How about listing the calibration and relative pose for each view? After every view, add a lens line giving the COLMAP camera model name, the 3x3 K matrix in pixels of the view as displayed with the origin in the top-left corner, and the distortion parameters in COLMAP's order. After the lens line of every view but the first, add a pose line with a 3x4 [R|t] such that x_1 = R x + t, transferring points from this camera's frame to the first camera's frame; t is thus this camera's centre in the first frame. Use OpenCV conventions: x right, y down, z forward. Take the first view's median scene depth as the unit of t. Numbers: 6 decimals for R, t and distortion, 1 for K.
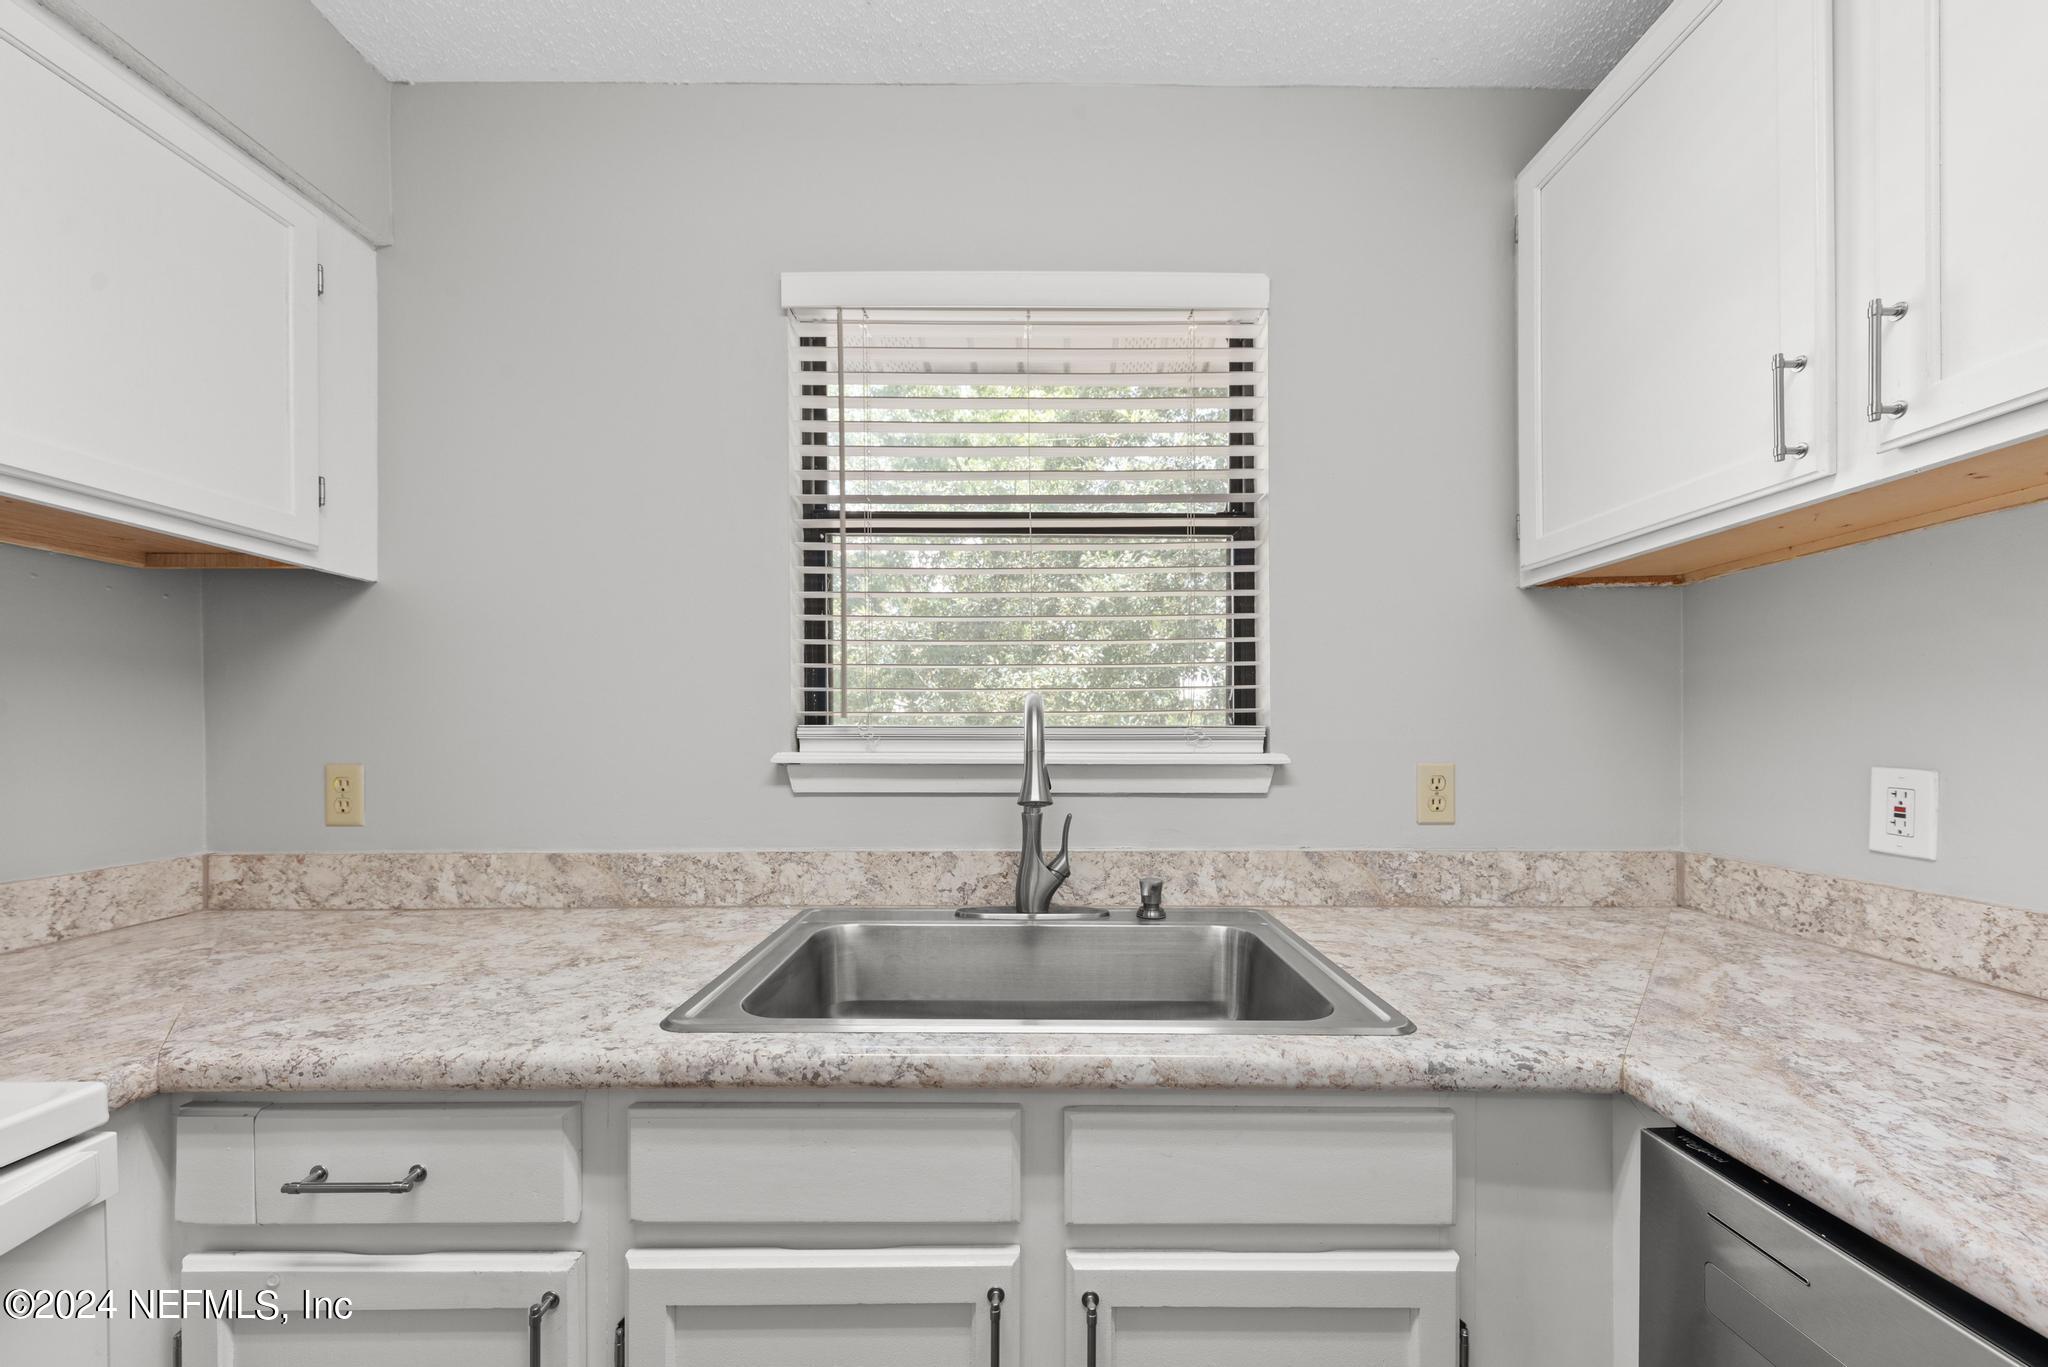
lens RADIAL K [[761.5, 0, 1028.8], [0, 761.5, 732.5], [0, 0, 1]] dist [-0.000415, -0.000457]
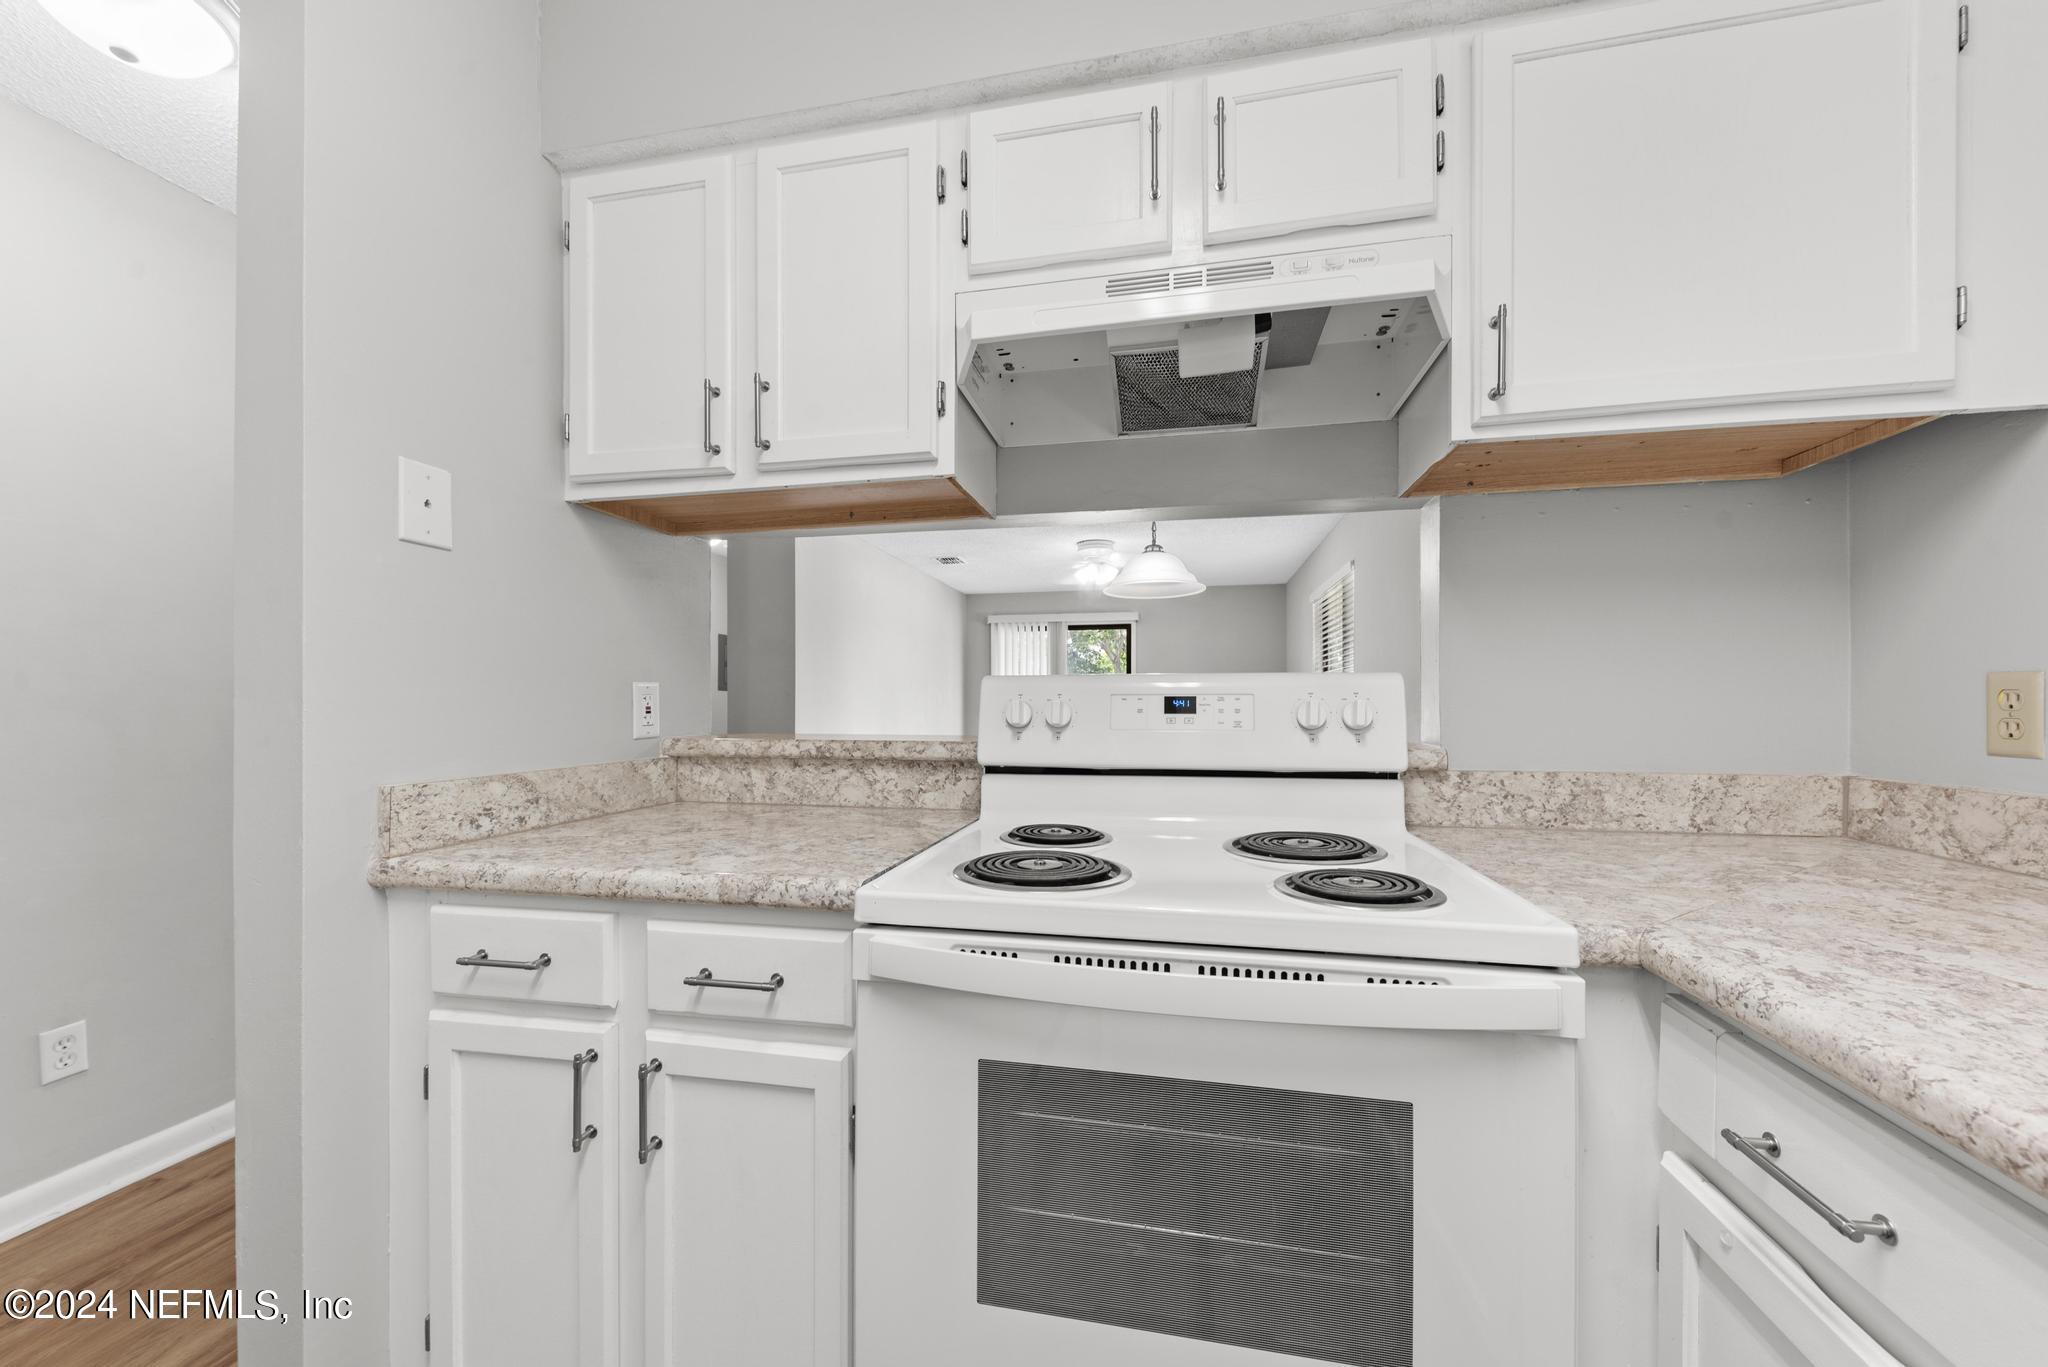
lens RADIAL K [[754.5, 0, 1032.3], [0, 754.5, 702.6], [0, 0, 1]] dist [-0.000548, -0.000256]
pose [[-0.201288, 0.003333, -0.979526, -0.012564], [0.001618, 0.999994, 0.003070, 0.083806], [0.979531, -0.000967, -0.201293, 0.284858]]
